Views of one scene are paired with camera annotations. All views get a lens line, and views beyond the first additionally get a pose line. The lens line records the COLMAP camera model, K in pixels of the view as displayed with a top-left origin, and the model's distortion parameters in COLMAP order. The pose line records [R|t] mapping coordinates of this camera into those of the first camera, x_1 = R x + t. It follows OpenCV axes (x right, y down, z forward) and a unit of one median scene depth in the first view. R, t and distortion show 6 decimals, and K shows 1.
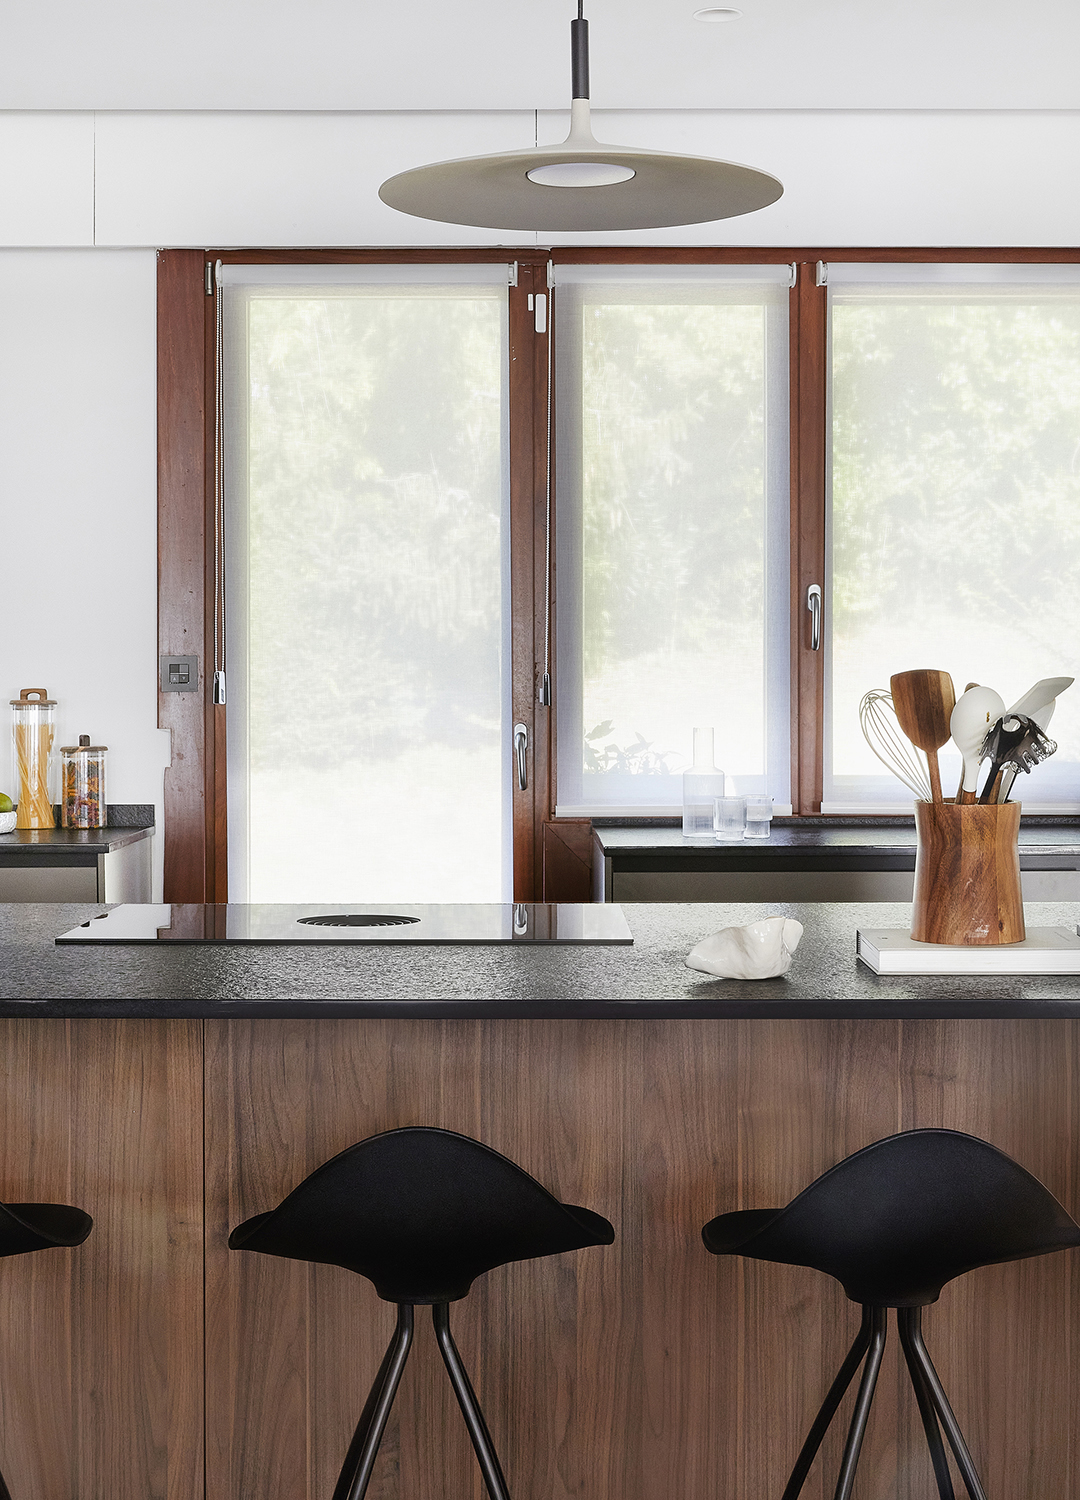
lens RADIAL K [[2319.2, 0, 540.5], [0, 2319.2, 751.5], [0, 0, 1]] dist [0.003064, 0.000000]
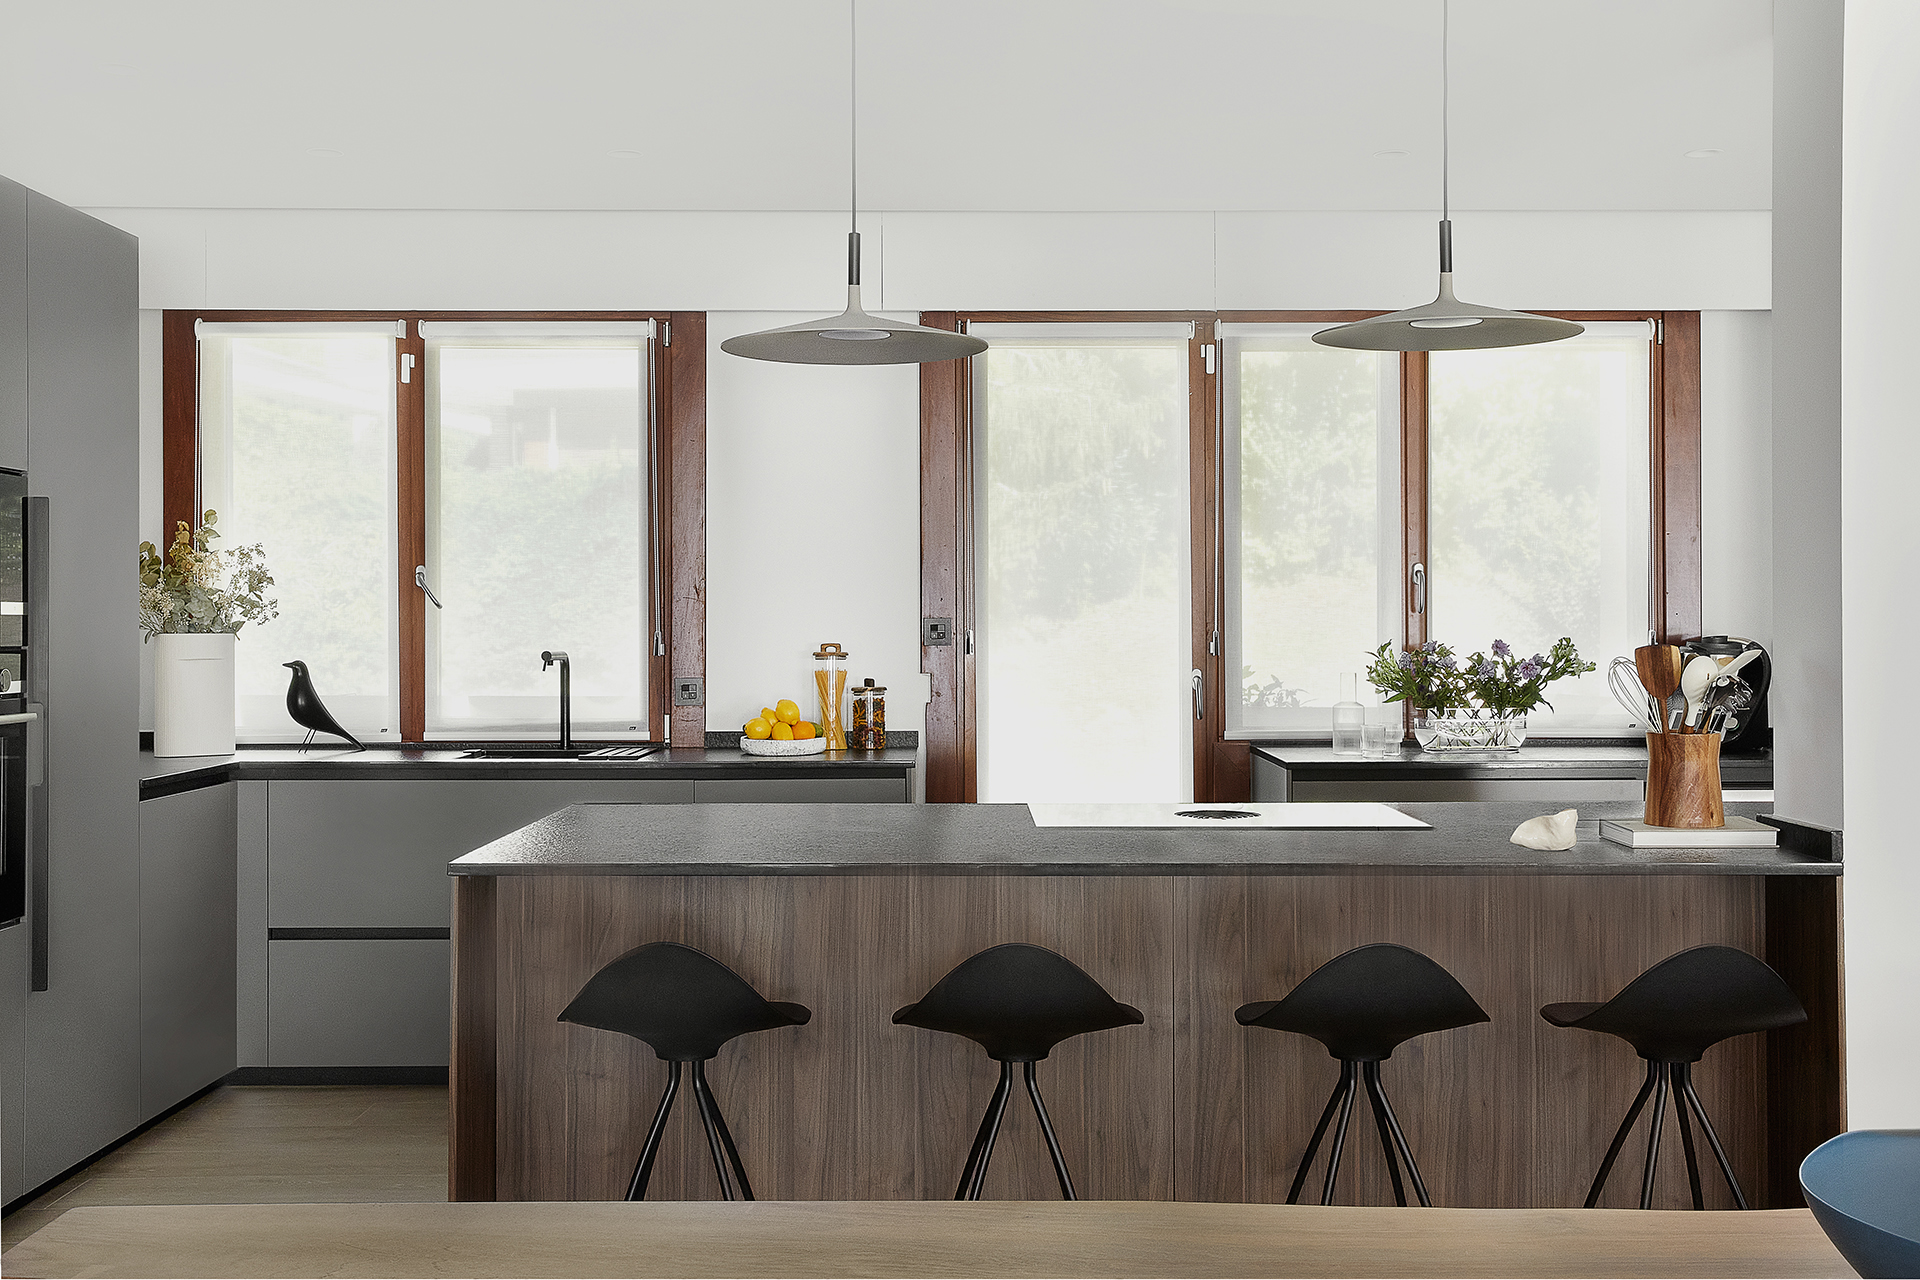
lens RADIAL K [[2078.4, 0, 959.6], [0, 2078.4, 636.7], [0, 0, 1]] dist [0.049129, 0.000000]
pose [[0.999829, -0.001919, 0.018398, -0.166375], [0.002266, 0.999820, -0.018847, -0.008417], [-0.018359, 0.018885, 0.999653, -0.184039]]
